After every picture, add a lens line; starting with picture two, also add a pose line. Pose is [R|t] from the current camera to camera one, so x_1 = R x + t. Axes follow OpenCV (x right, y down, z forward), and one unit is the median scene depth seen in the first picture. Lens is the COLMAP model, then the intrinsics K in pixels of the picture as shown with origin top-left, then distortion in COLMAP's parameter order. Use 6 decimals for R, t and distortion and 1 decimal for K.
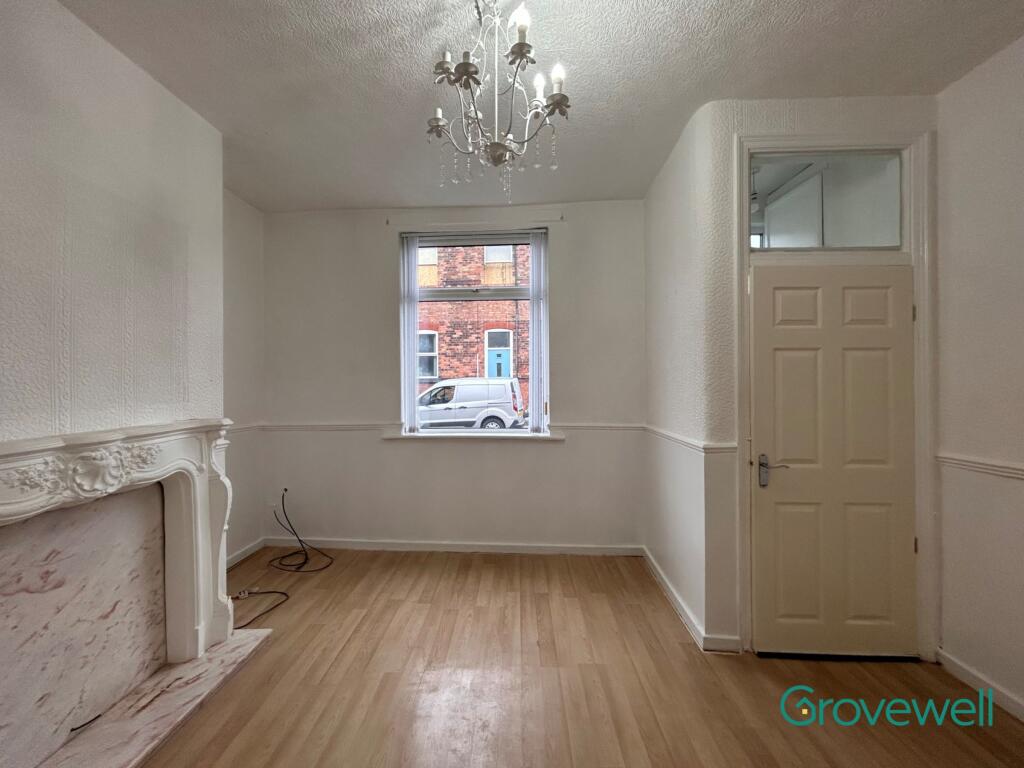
lens RADIAL K [[416.8, 0, 512.7], [0, 416.8, 382.2], [0, 0, 1]] dist [-0.000155, 0.000135]
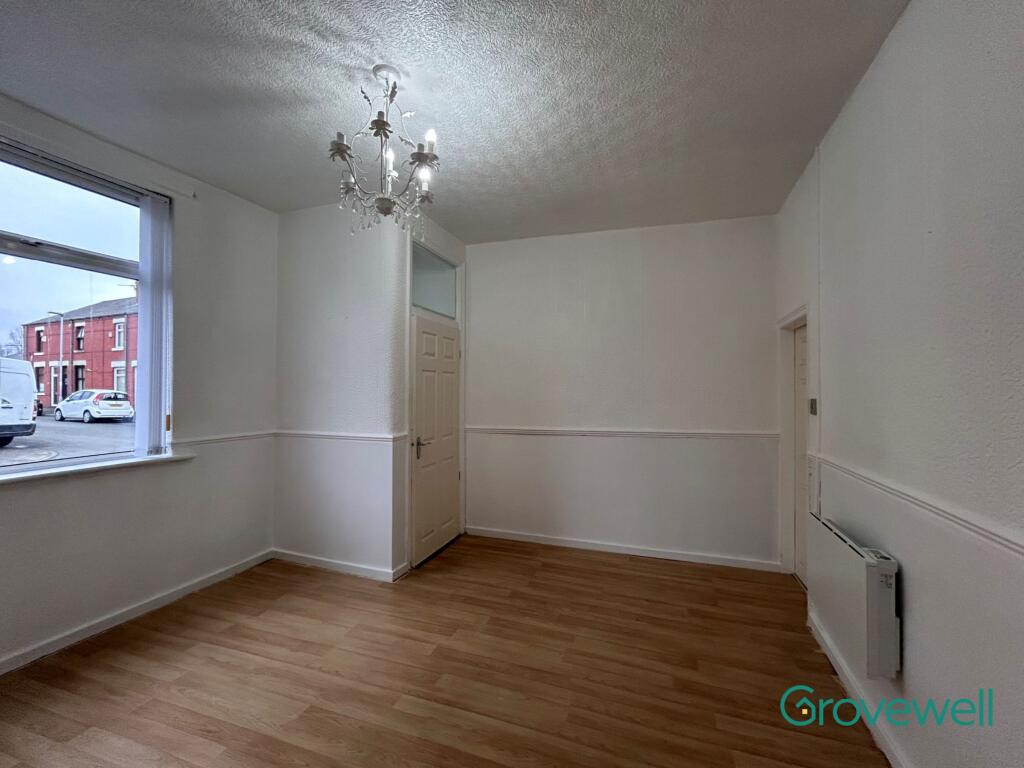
lens RADIAL K [[416.8, 0, 512.7], [0, 416.8, 382.2], [0, 0, 1]] dist [-0.000155, 0.000135]
pose [[0.289739, 0.014366, 0.956998, -0.771294], [-0.010598, 0.999874, -0.011801, -0.018529], [-0.957047, -0.006723, 0.289854, 0.206474]]
